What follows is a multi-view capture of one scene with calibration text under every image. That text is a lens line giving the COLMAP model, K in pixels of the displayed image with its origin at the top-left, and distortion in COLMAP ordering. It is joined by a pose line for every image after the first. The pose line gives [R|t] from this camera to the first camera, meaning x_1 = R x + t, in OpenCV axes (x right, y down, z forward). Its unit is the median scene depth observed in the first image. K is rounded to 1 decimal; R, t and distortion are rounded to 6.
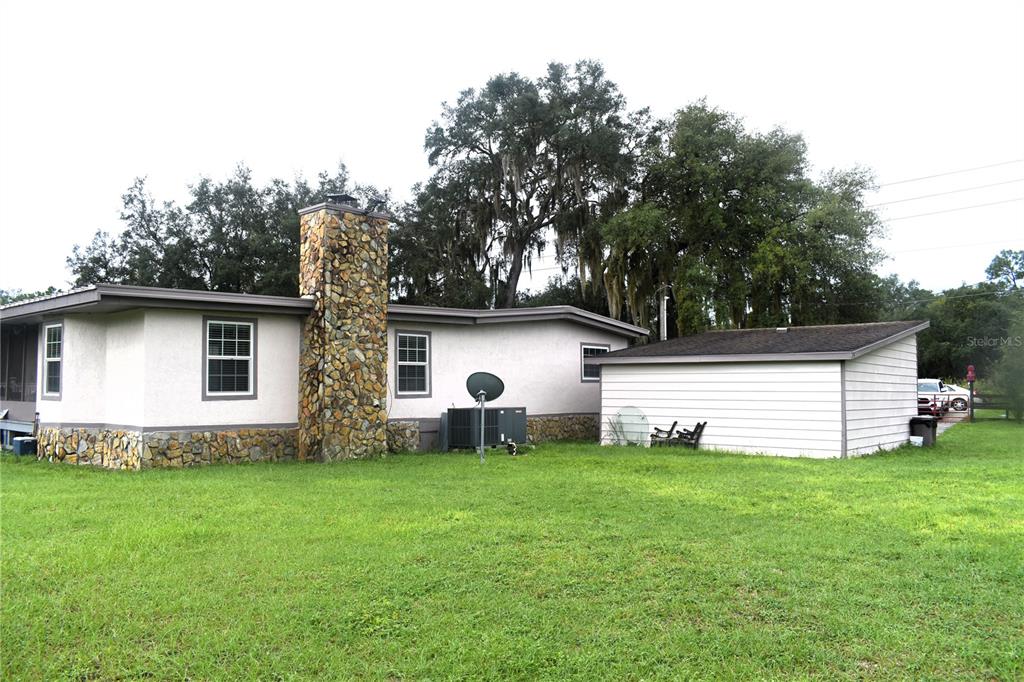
lens RADIAL K [[768.7, 0, 511.9], [0, 768.7, 338.3], [0, 0, 1]] dist [-0.068271, -0.002960]
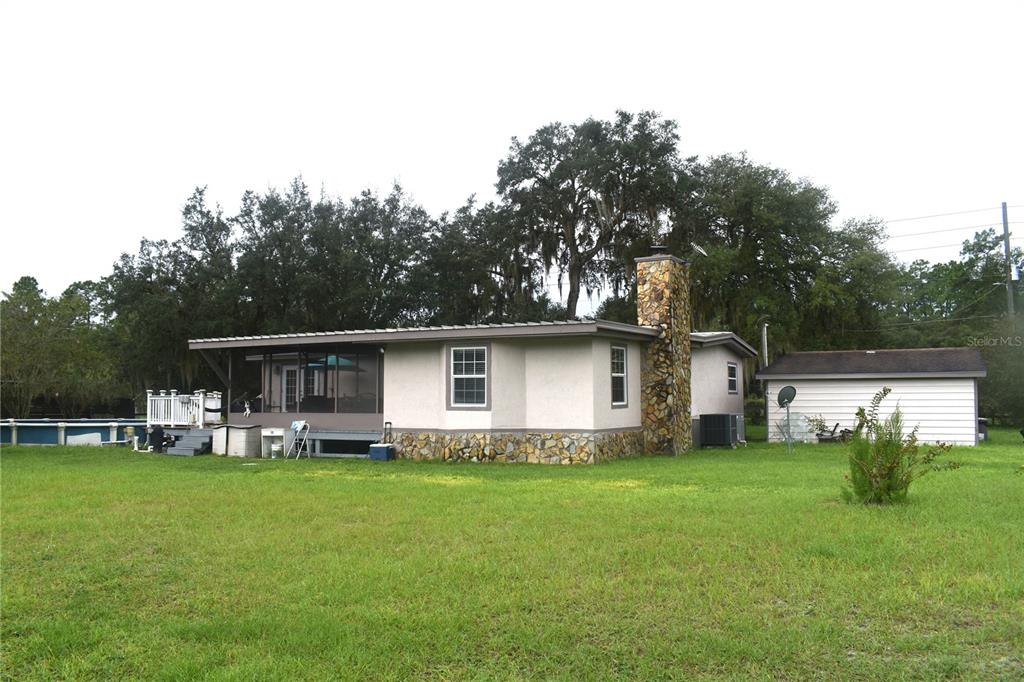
lens RADIAL K [[814.7, 0, 512.1], [0, 814.7, 341.6], [0, 0, 1]] dist [-0.067702, 0.007884]
pose [[0.973993, 0.012339, 0.226243, -0.696335], [-0.010050, 0.999886, -0.011268, -0.010990], [-0.226356, 0.008702, 0.974006, -0.235442]]
